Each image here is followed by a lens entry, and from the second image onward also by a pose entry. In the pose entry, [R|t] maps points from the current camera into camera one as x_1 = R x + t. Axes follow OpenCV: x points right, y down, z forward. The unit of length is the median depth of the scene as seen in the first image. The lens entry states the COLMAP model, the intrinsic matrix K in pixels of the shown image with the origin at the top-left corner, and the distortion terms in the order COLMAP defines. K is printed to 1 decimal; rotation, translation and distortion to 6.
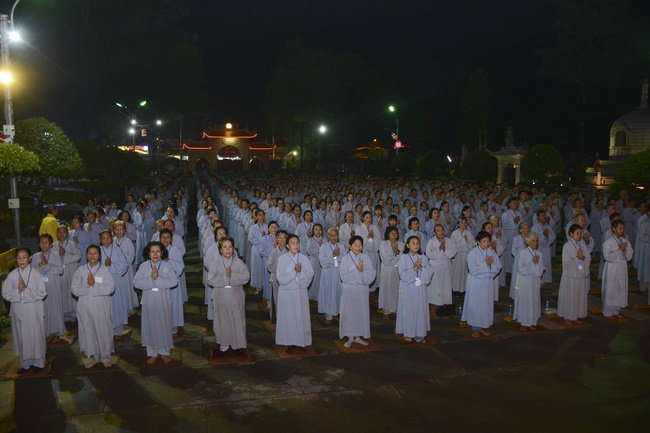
lens RADIAL K [[505.6, 0, 325.4], [0, 505.6, 218.7], [0, 0, 1]] dist [-0.102757, 0.059040]
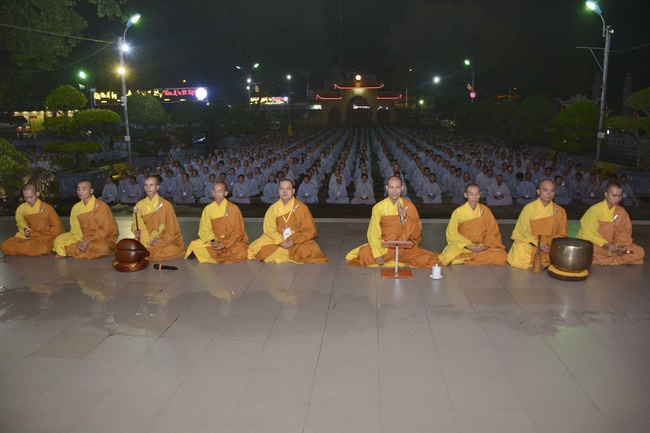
lens RADIAL K [[505.6, 0, 321.5], [0, 505.6, 211.9], [0, 0, 1]] dist [-0.102757, 0.059040]
pose [[0.947290, 0.051823, -0.316157, 0.135357], [-0.023755, 0.995476, 0.091997, 0.011436], [0.319494, -0.079638, 0.944236, -0.115255]]
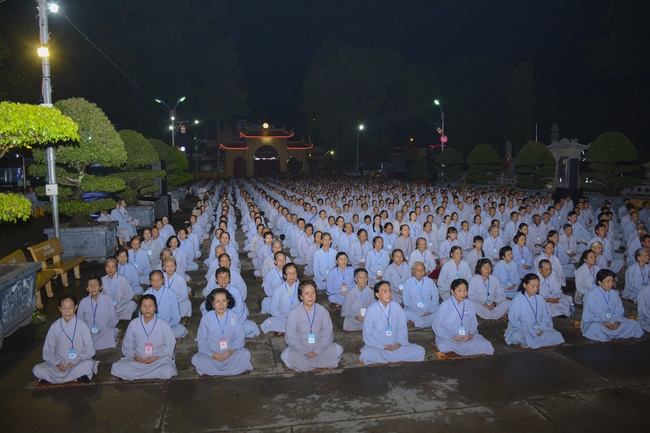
lens RADIAL K [[505.6, 0, 329.2], [0, 505.6, 218.1], [0, 0, 1]] dist [-0.102757, 0.059040]
pose [[0.998245, -0.003742, -0.059093, -0.012930], [0.003442, 0.999981, -0.005172, 0.005440], [0.059111, 0.004959, 0.998239, 0.022518]]
